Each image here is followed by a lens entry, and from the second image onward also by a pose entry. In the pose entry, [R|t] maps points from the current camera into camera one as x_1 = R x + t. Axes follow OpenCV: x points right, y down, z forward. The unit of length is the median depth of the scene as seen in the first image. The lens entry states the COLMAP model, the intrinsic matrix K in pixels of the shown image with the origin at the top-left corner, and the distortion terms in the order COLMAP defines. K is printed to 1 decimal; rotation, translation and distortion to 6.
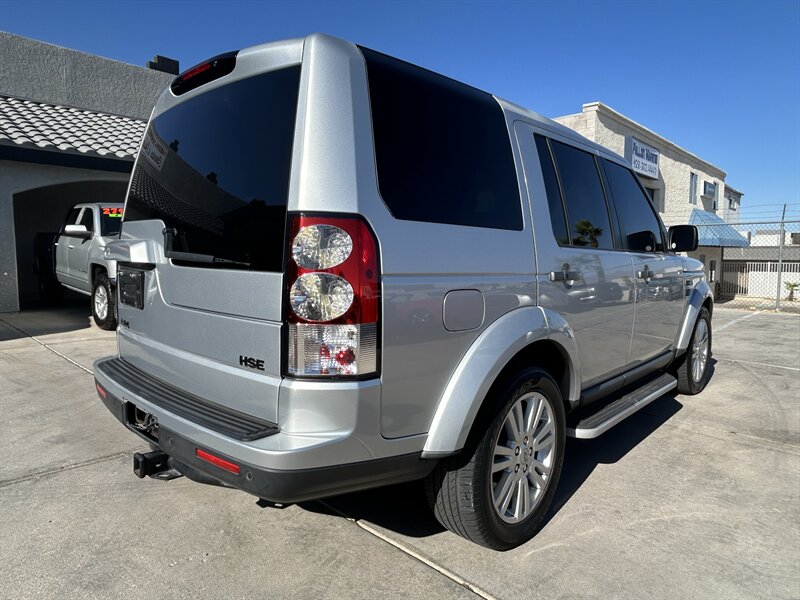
lens RADIAL K [[501.7, 0, 395.3], [0, 501.7, 296.2], [0, 0, 1]] dist [-0.000866, 0.003429]
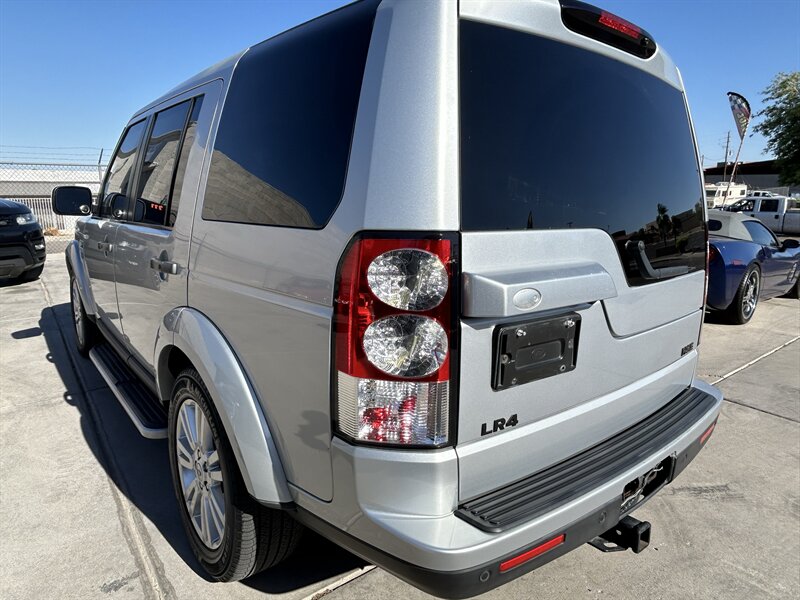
lens RADIAL K [[501.7, 0, 395.3], [0, 501.7, 296.2], [0, 0, 1]] dist [-0.000866, 0.003429]
pose [[0.141111, -0.203895, 0.968770, -1.148276], [0.069970, 0.978168, 0.195681, -0.207628], [-0.987518, 0.040172, 0.152296, 1.132047]]
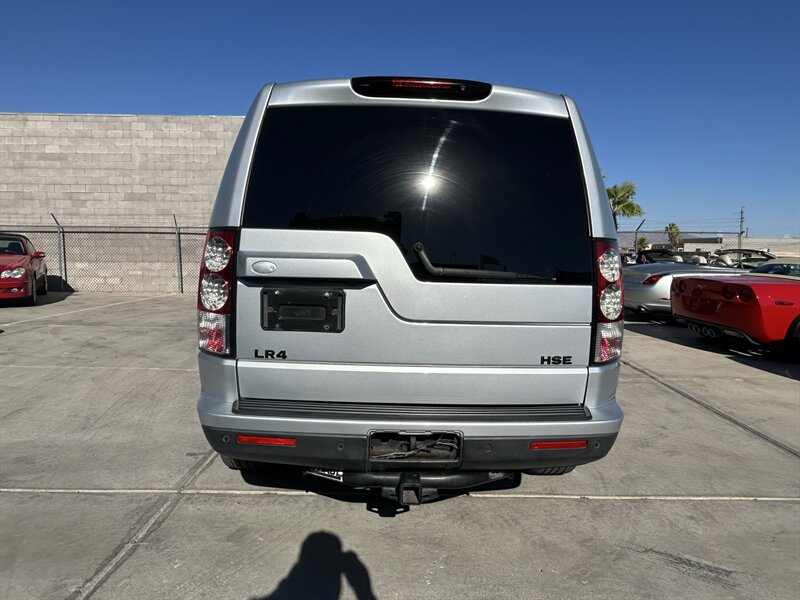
lens RADIAL K [[500.6, 0, 398.1], [0, 500.6, 297.7], [0, 0, 1]] dist [0.000776, 0.004956]
pose [[0.705967, -0.057453, 0.705911, -1.058991], [0.047204, 0.998305, 0.034043, -0.058480], [-0.706670, 0.009289, 0.707482, 0.311916]]
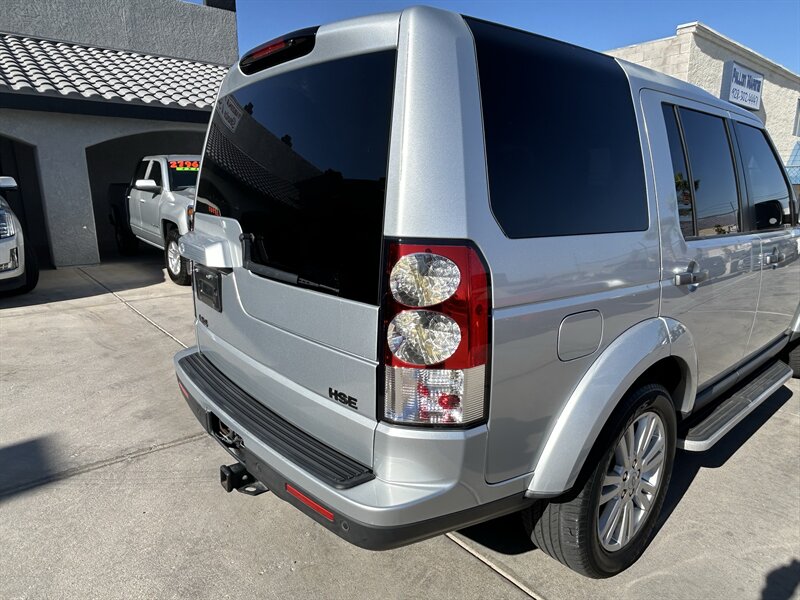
lens RADIAL K [[502.3, 0, 400.0], [0, 502.3, 300.0], [0, 0, 1]] dist [0.000408, -0.000044]
pose [[0.994300, 0.014046, -0.105689, -0.067845], [-0.000178, 0.991502, 0.130091, -0.121874], [0.106618, -0.129330, 0.985853, 0.104881]]
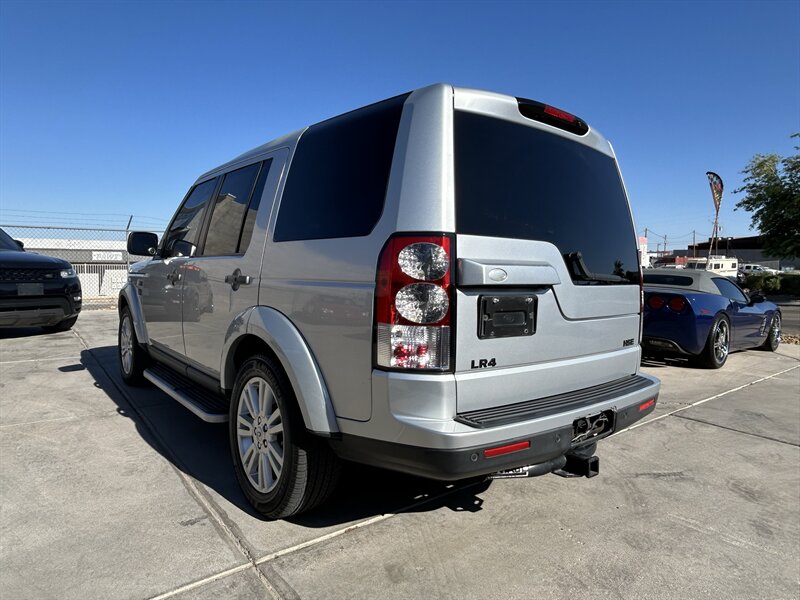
lens RADIAL K [[500.6, 0, 398.1], [0, 500.6, 297.7], [0, 0, 1]] dist [0.000776, 0.004956]
pose [[0.138477, -0.067676, 0.988051, -1.474975], [0.063883, 0.996195, 0.059280, -0.114428], [-0.988303, 0.054911, 0.142273, 1.124009]]
